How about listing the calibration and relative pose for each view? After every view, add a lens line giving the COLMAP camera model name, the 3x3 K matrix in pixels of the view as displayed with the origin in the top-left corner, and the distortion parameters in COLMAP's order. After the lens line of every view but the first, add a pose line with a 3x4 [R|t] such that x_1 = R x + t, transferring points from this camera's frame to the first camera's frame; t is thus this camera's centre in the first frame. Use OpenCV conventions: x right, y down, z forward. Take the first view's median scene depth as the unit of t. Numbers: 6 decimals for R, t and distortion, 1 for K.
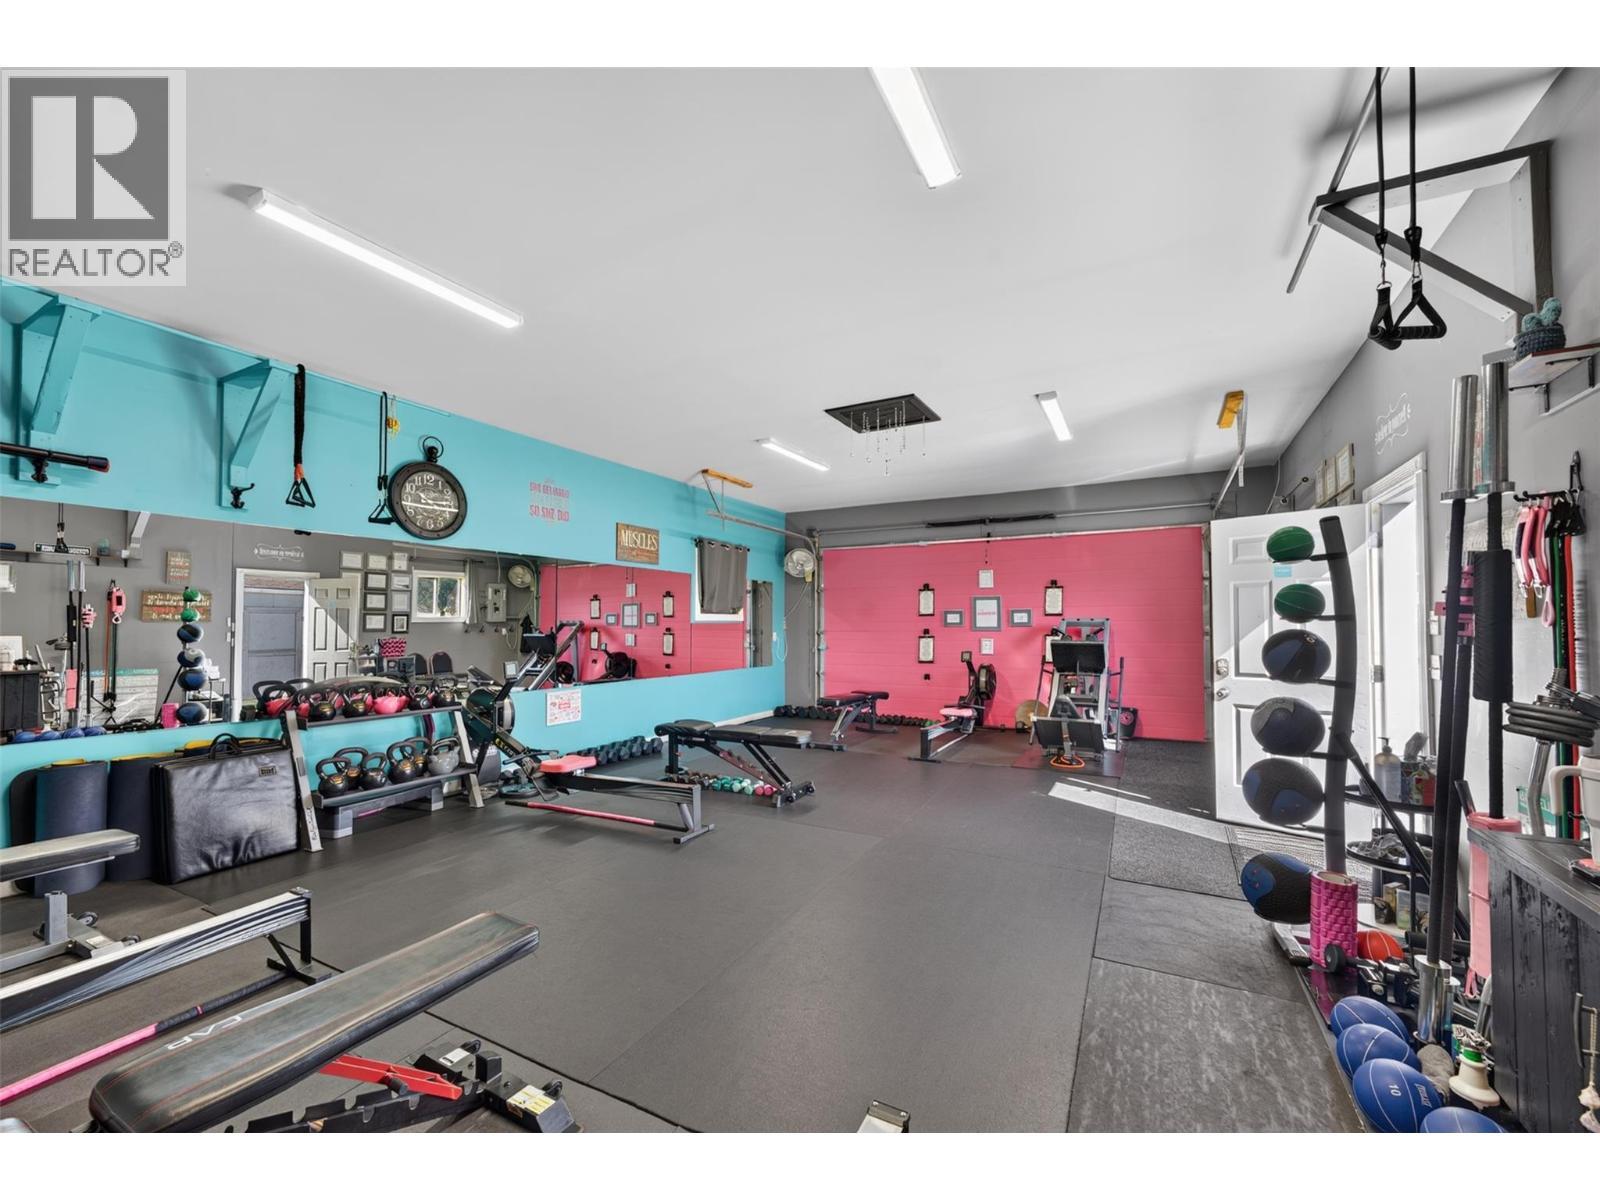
lens RADIAL K [[653.0, 0, 797.4], [0, 653.0, 605.8], [0, 0, 1]] dist [-0.000934, -0.001135]
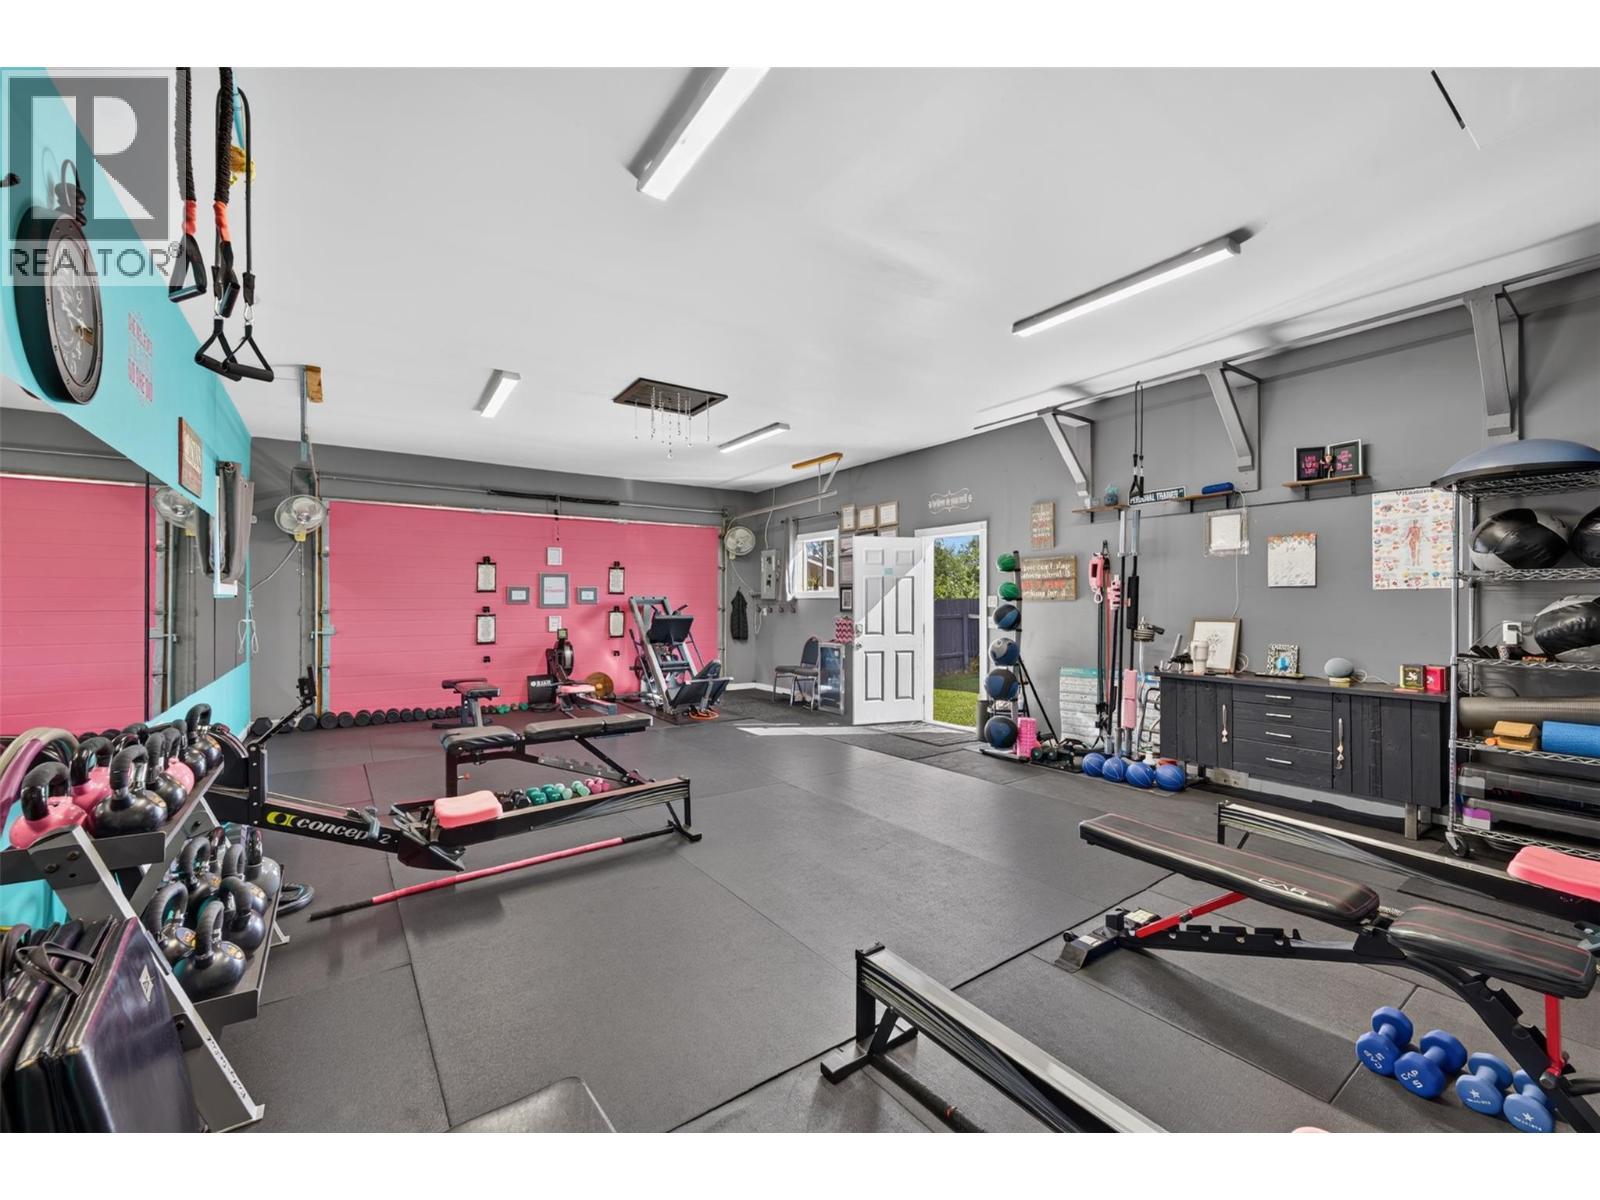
lens RADIAL K [[653.0, 0, 795.8], [0, 653.0, 603.4], [0, 0, 1]] dist [-0.000934, -0.001135]
pose [[0.451940, -0.000899, 0.892048, -0.456411], [-0.028423, 0.999477, 0.015407, 0.005676], [-0.891595, -0.032318, 0.451678, 0.228509]]
